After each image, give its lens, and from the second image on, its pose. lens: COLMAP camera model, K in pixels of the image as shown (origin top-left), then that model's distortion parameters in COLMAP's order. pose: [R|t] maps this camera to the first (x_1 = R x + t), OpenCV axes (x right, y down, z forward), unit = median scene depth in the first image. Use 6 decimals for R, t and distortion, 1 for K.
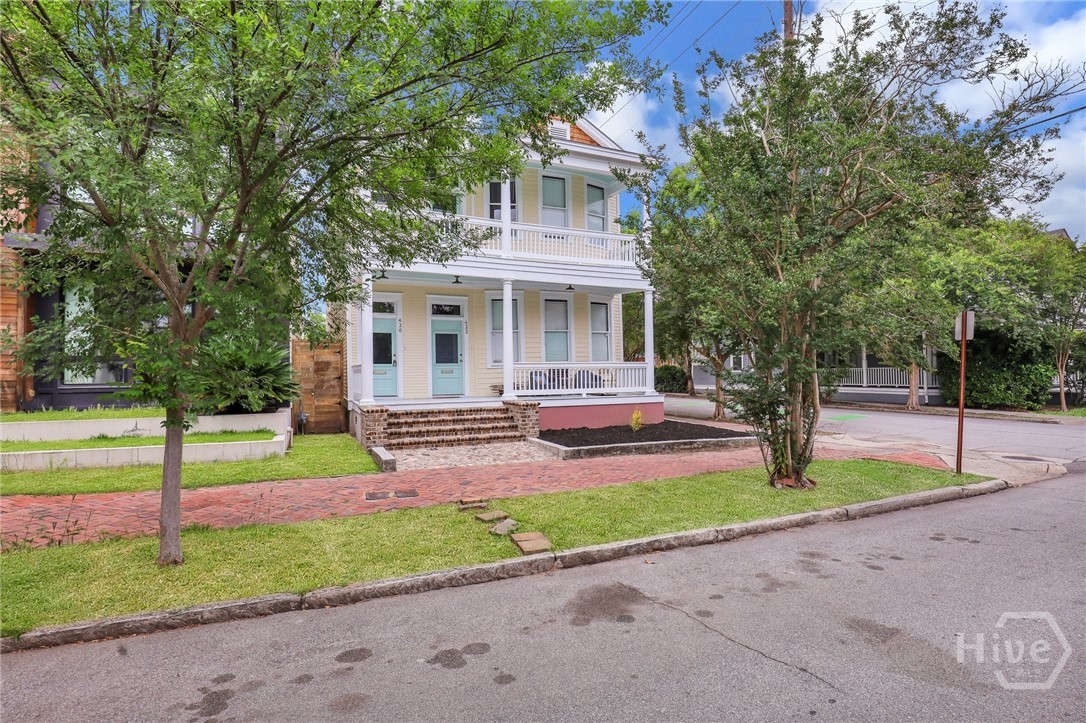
lens RADIAL K [[509.9, 0, 545.5], [0, 509.9, 354.1], [0, 0, 1]] dist [-0.023868, 0.000011]
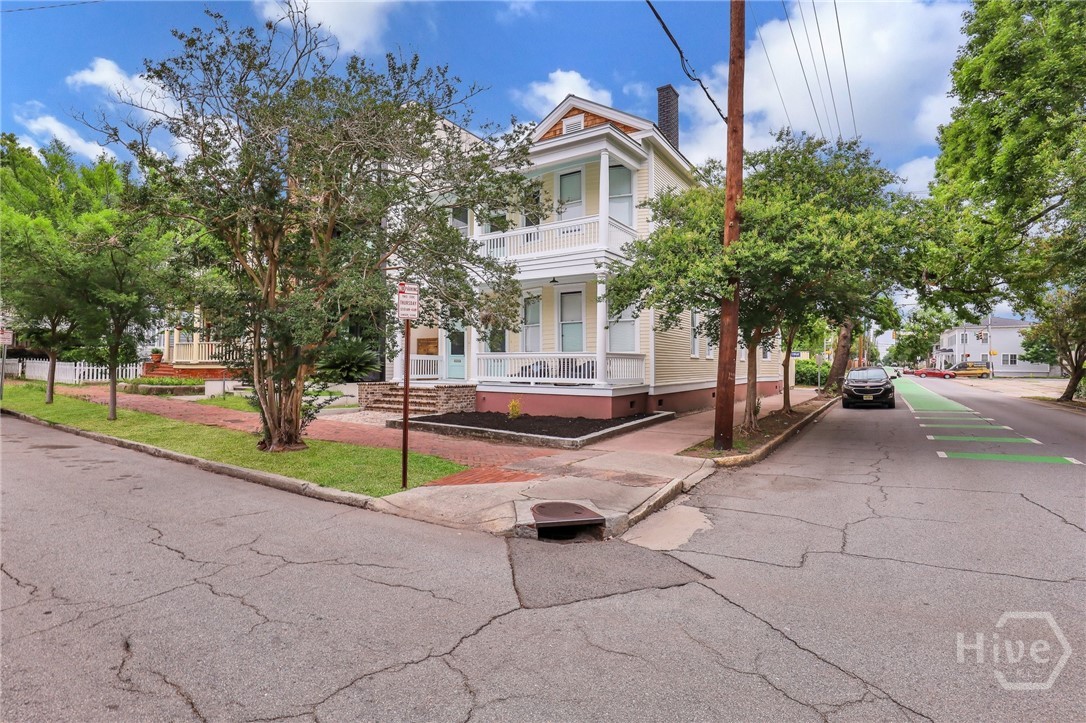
lens RADIAL K [[509.9, 0, 545.5], [0, 509.9, 354.1], [0, 0, 1]] dist [-0.023868, 0.000011]
pose [[0.557284, -0.004991, -0.830307, 0.966588], [0.022949, 0.999693, 0.009394, 0.009934], [0.830005, -0.024290, 0.557227, 0.431826]]
